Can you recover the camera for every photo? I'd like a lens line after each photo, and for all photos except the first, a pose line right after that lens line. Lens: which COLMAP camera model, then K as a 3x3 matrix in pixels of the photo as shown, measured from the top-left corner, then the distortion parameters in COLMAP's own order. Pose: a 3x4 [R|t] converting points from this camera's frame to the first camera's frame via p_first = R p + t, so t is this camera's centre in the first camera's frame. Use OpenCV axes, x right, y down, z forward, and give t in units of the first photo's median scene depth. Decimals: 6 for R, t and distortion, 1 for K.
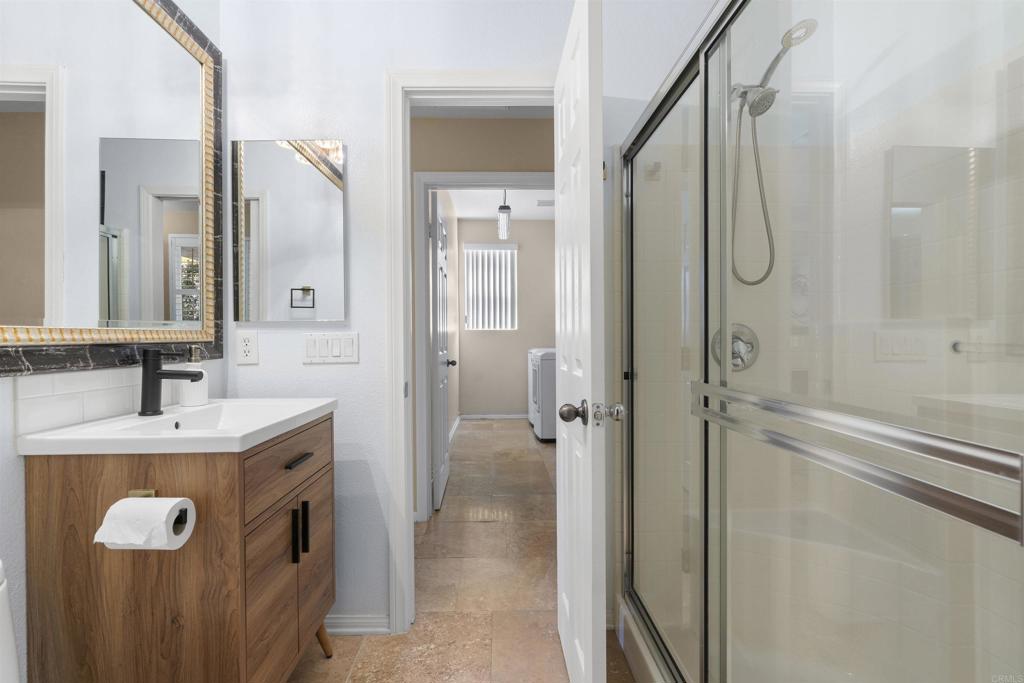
lens RADIAL K [[464.0, 0, 517.9], [0, 464.0, 336.5], [0, 0, 1]] dist [-0.006422, 0.004856]
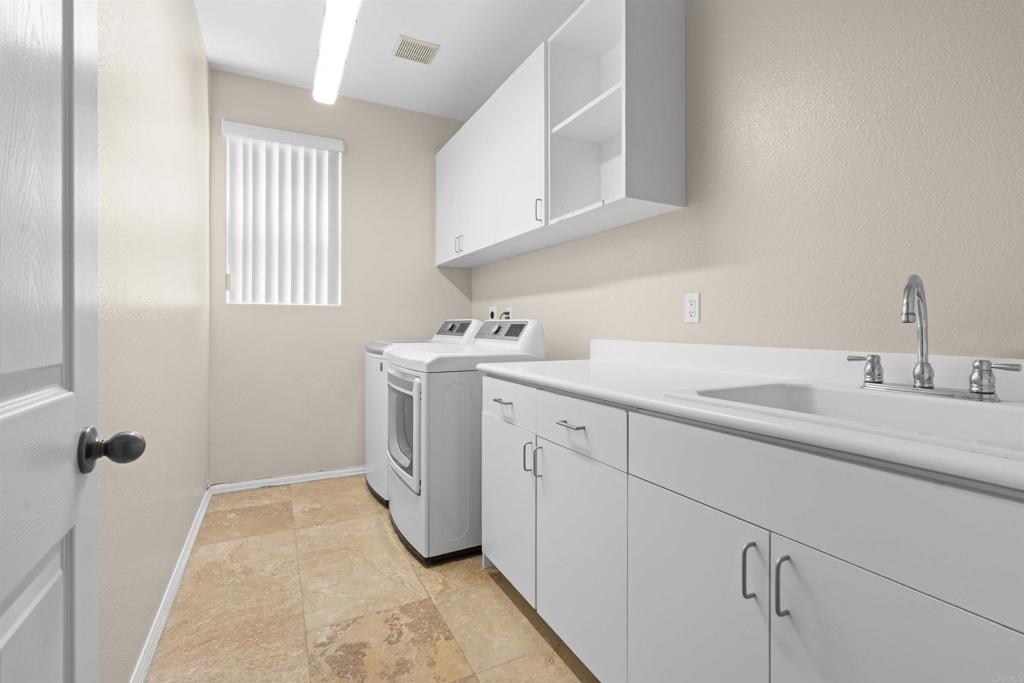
lens RADIAL K [[464.0, 0, 510.8], [0, 464.0, 322.7], [0, 0, 1]] dist [-0.006422, 0.004856]
pose [[0.910565, 0.007992, 0.413289, -0.043864], [-0.009155, 0.999958, 0.000834, 0.002992], [-0.413265, -0.004543, 0.910599, 0.449154]]
